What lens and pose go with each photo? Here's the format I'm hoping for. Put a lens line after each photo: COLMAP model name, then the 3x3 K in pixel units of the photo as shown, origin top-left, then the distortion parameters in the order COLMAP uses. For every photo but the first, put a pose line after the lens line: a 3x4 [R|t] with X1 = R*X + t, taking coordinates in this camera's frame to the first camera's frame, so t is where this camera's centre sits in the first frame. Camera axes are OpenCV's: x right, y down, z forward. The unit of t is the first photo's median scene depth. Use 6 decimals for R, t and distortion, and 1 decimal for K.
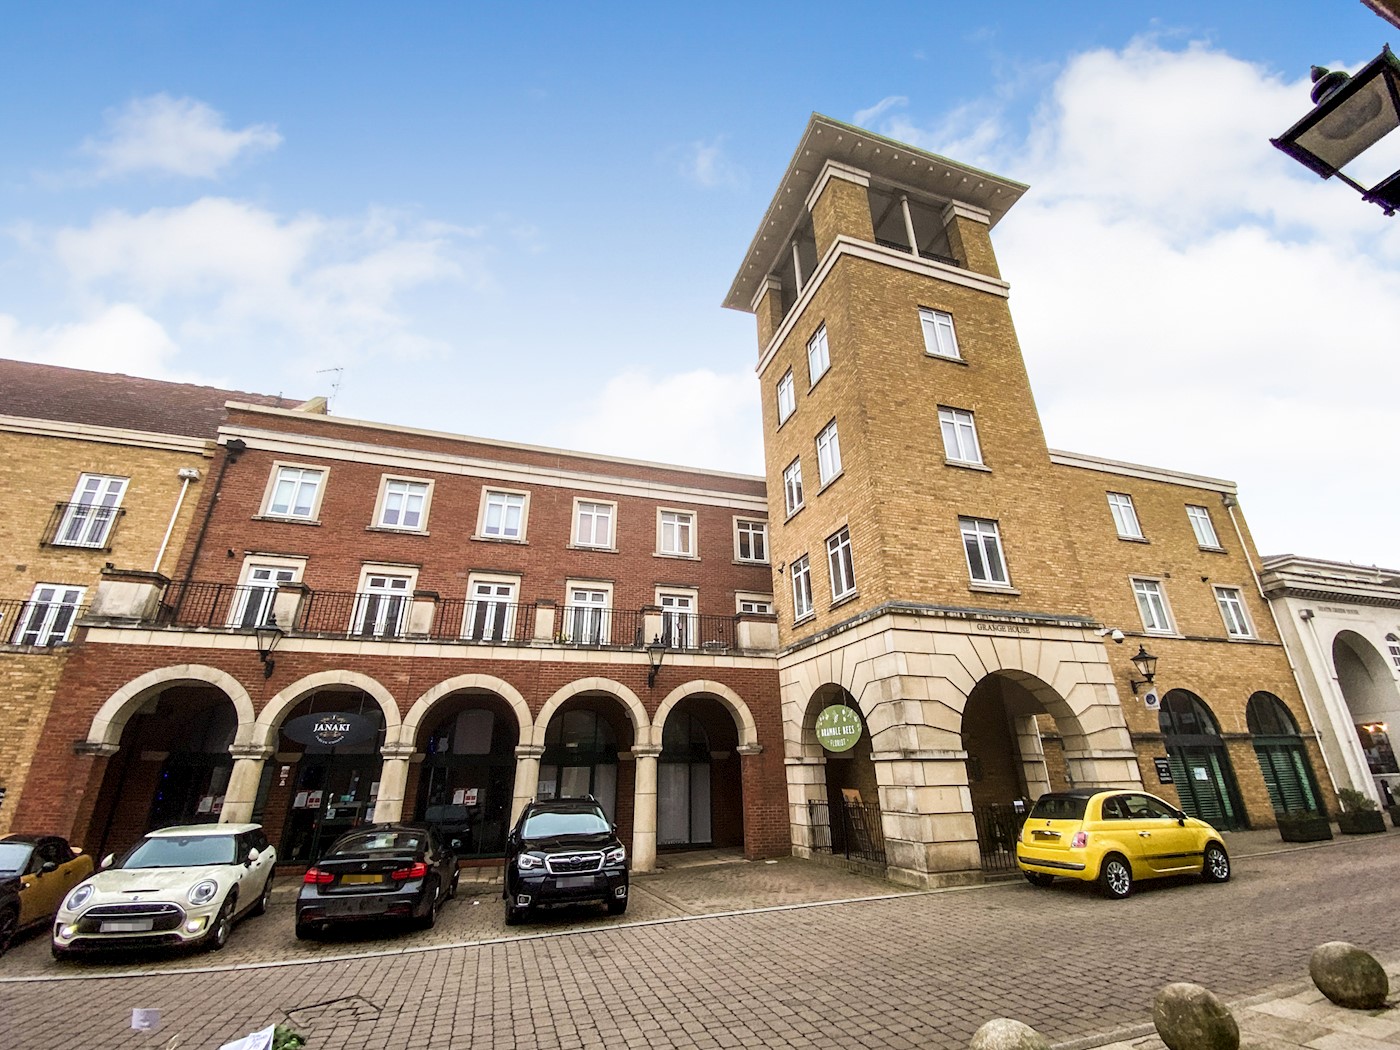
lens RADIAL K [[564.5, 0, 707.0], [0, 564.5, 517.1], [0, 0, 1]] dist [-0.011630, -0.005049]
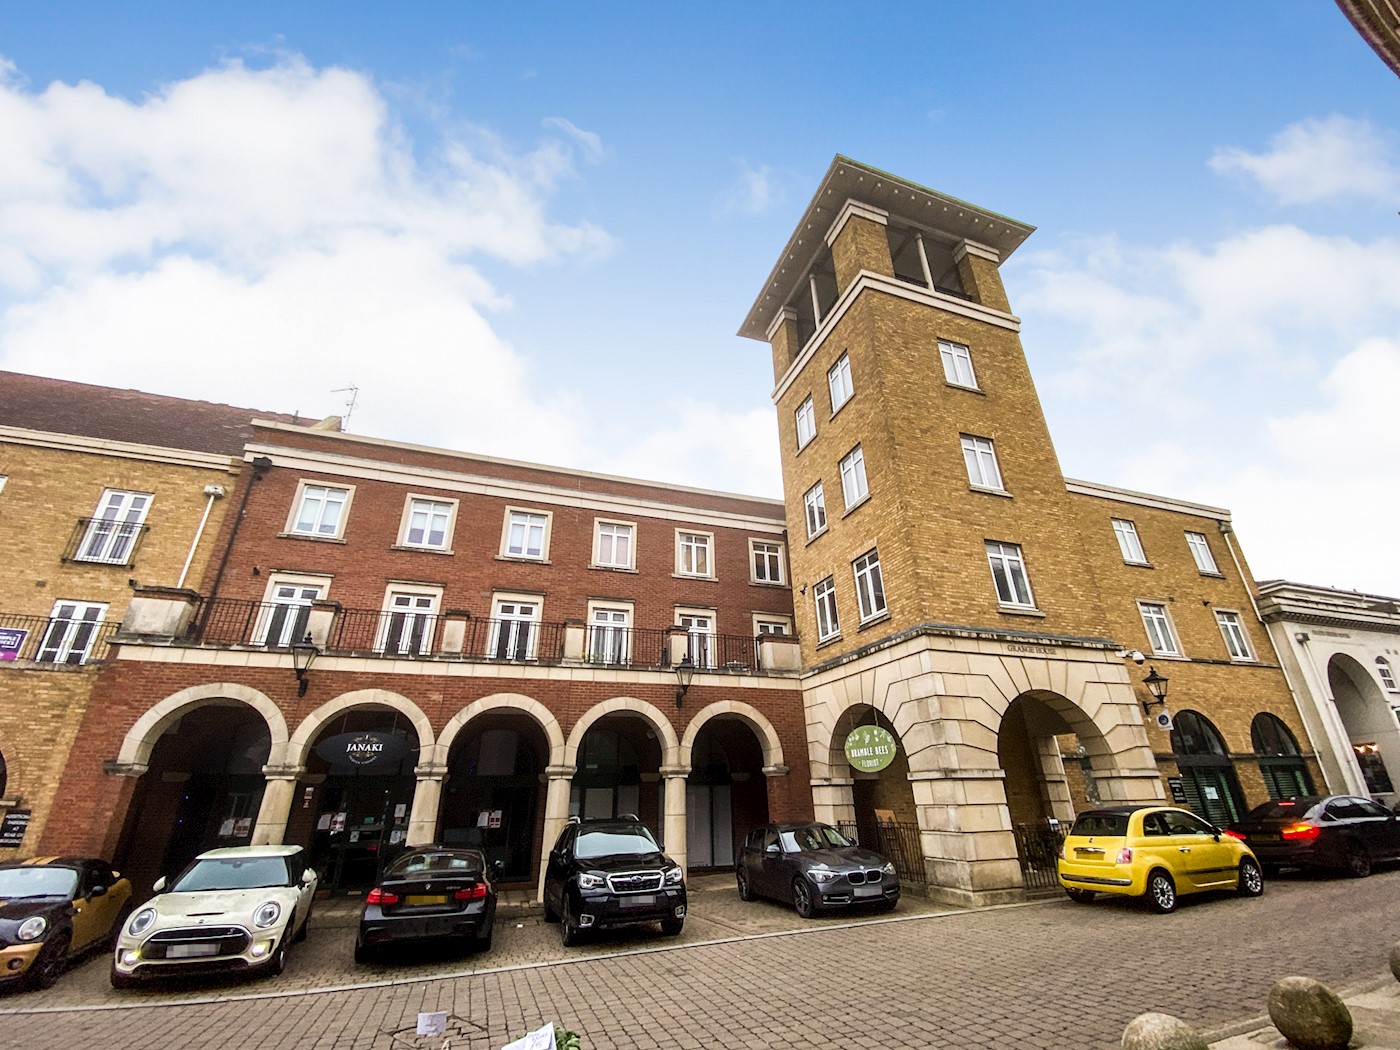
lens RADIAL K [[564.5, 0, 684.7], [0, 564.5, 517.7], [0, 0, 1]] dist [-0.011630, -0.005049]
pose [[0.999708, 0.009906, 0.022028, -0.116793], [-0.009056, 0.999221, -0.038398, 0.001607], [-0.022392, 0.038187, 0.999020, -0.019685]]
